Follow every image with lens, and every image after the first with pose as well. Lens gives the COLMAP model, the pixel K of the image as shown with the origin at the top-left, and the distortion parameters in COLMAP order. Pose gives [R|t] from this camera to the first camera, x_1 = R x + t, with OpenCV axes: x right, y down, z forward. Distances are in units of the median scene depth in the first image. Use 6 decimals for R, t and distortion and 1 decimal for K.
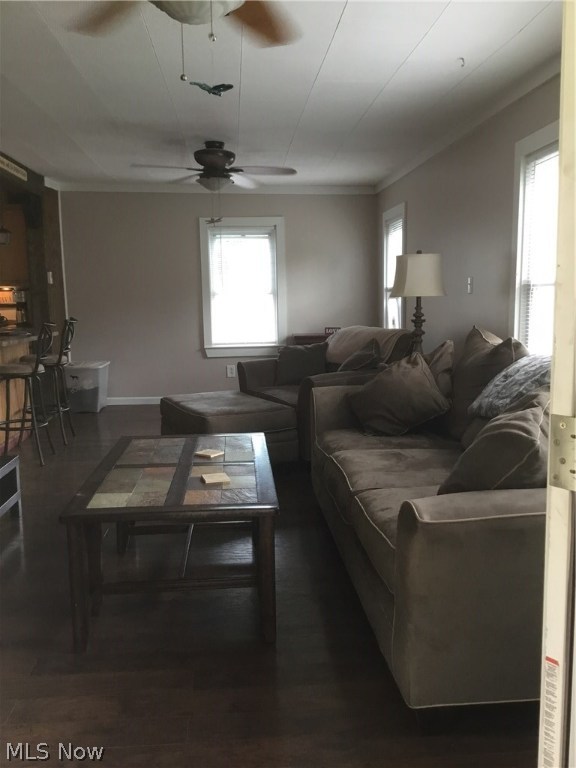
lens RADIAL K [[699.0, 0, 287.7], [0, 699.0, 385.7], [0, 0, 1]] dist [0.126065, -0.245296]
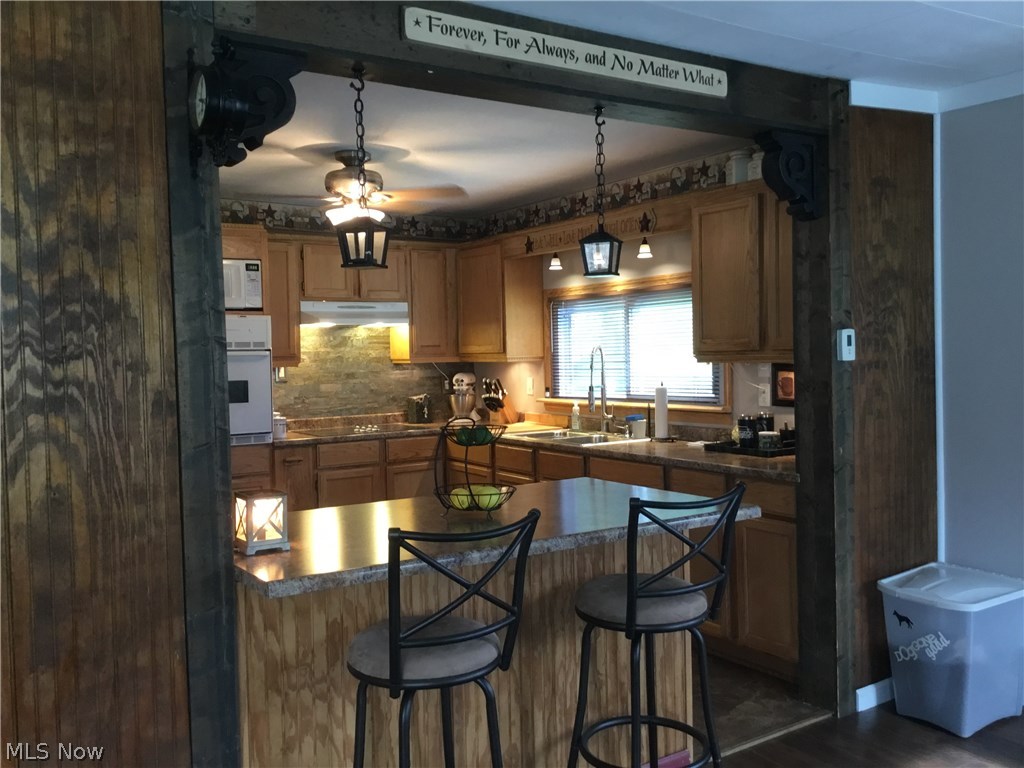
lens RADIAL K [[932.0, 0, 511.7], [0, 932.0, 379.5], [0, 0, 1]] dist [0.126065, -0.245296]
pose [[0.489322, 0.031096, -0.871548, 0.019116], [-0.097456, 0.995054, -0.019214, -0.149997], [0.866640, 0.094340, 0.489933, 0.842740]]
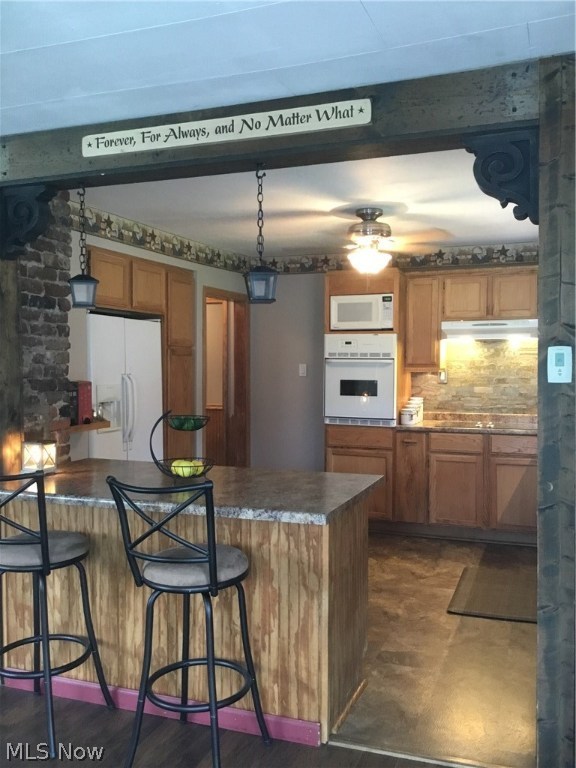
lens RADIAL K [[699.0, 0, 287.7], [0, 699.0, 385.7], [0, 0, 1]] dist [0.126065, -0.245296]
pose [[-0.421337, 0.042987, -0.905885, 0.010915], [-0.111274, 0.988878, 0.098680, -0.223772], [0.900052, 0.142379, -0.411868, 1.420432]]
